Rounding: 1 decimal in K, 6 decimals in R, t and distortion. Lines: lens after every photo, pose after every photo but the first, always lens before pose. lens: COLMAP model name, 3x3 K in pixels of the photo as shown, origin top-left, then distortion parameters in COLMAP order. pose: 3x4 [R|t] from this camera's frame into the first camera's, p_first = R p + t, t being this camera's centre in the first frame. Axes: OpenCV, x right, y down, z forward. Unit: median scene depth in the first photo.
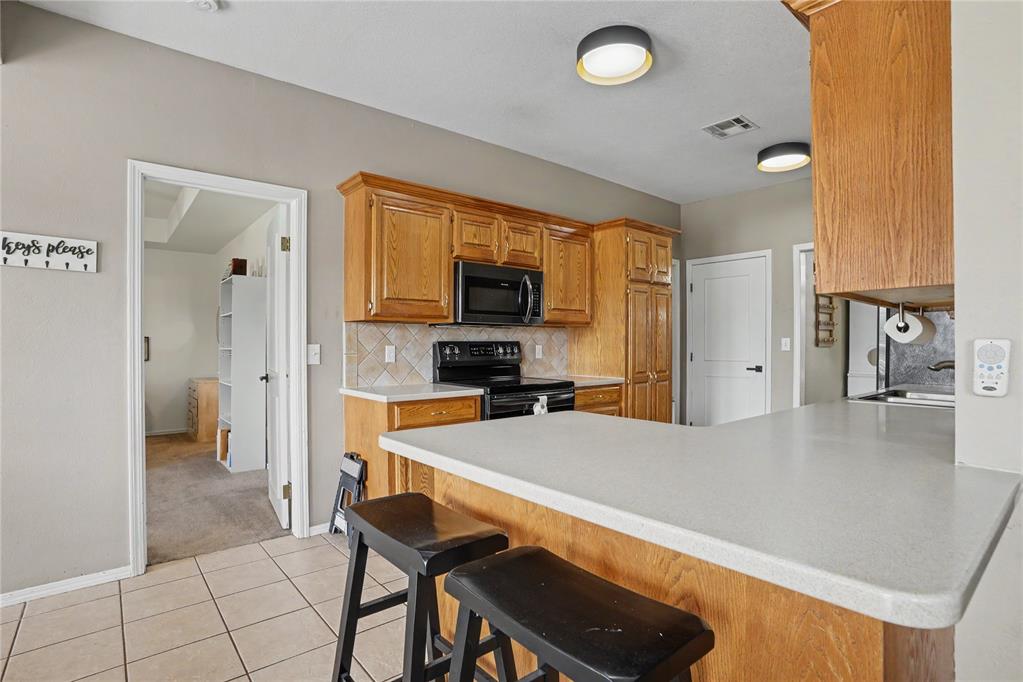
lens RADIAL K [[502.0, 0, 514.3], [0, 502.0, 335.9], [0, 0, 1]] dist [-0.059443, 0.016924]
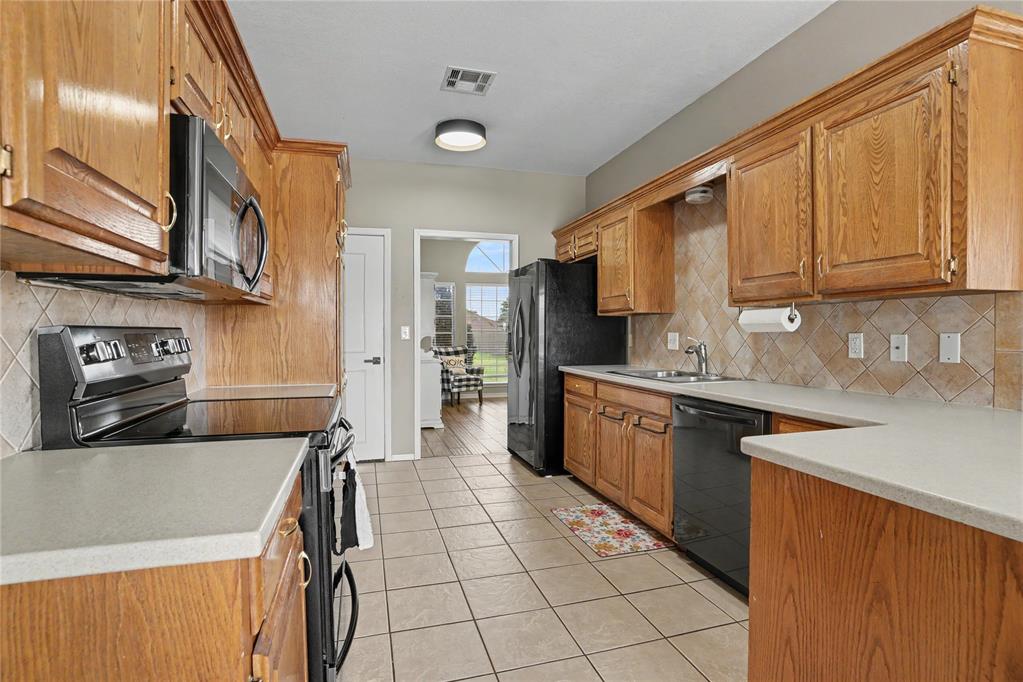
lens RADIAL K [[502.0, 0, 509.6], [0, 502.0, 340.0], [0, 0, 1]] dist [-0.059443, 0.016924]
pose [[0.397379, -0.012596, 0.917568, -0.262103], [-0.014452, 0.999696, 0.019982, 0.008630], [-0.917541, -0.021201, 0.397076, 0.463161]]
